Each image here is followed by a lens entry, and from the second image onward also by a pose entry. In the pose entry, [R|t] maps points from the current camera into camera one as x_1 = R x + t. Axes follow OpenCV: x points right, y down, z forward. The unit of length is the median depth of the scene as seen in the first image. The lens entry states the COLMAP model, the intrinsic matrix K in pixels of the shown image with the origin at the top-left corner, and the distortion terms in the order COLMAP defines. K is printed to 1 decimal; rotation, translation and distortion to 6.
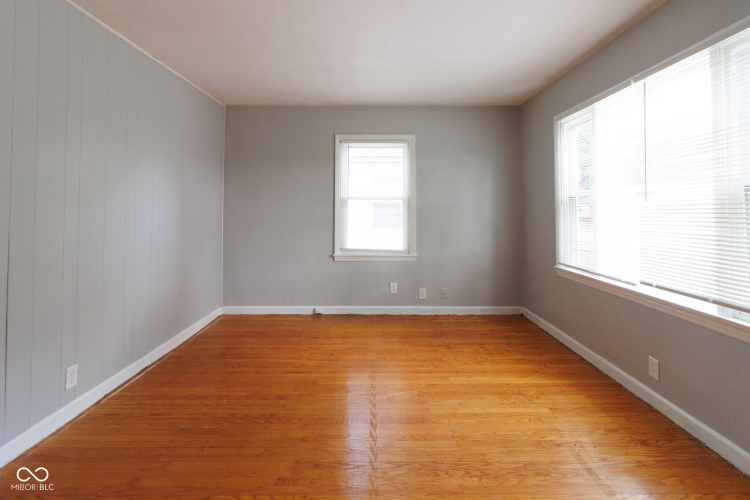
lens RADIAL K [[355.2, 0, 389.1], [0, 355.2, 226.5], [0, 0, 1]] dist [0.001140, 0.000251]
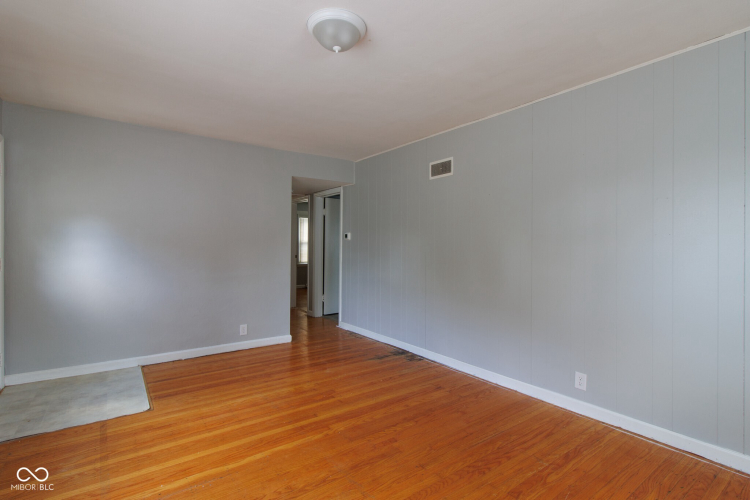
lens RADIAL K [[353.2, 0, 378.7], [0, 353.2, 243.1], [0, 0, 1]] dist [0.004146, 0.000451]
pose [[-0.820450, -0.014128, -0.571544, 0.474790], [-0.029157, 0.999428, 0.017150, -0.077327], [0.570975, 0.030736, -0.820392, 1.784557]]
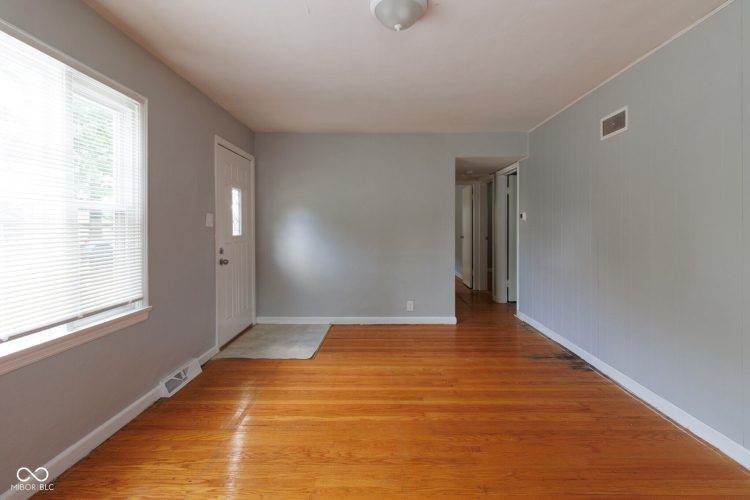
lens RADIAL K [[355.2, 0, 389.1], [0, 355.2, 226.5], [0, 0, 1]] dist [0.001140, 0.000251]
pose [[-0.999811, 0.000212, 0.019416, -0.020723], [0.000809, 0.999527, 0.030752, -0.083309], [-0.019401, 0.030762, -0.999338, 1.888043]]
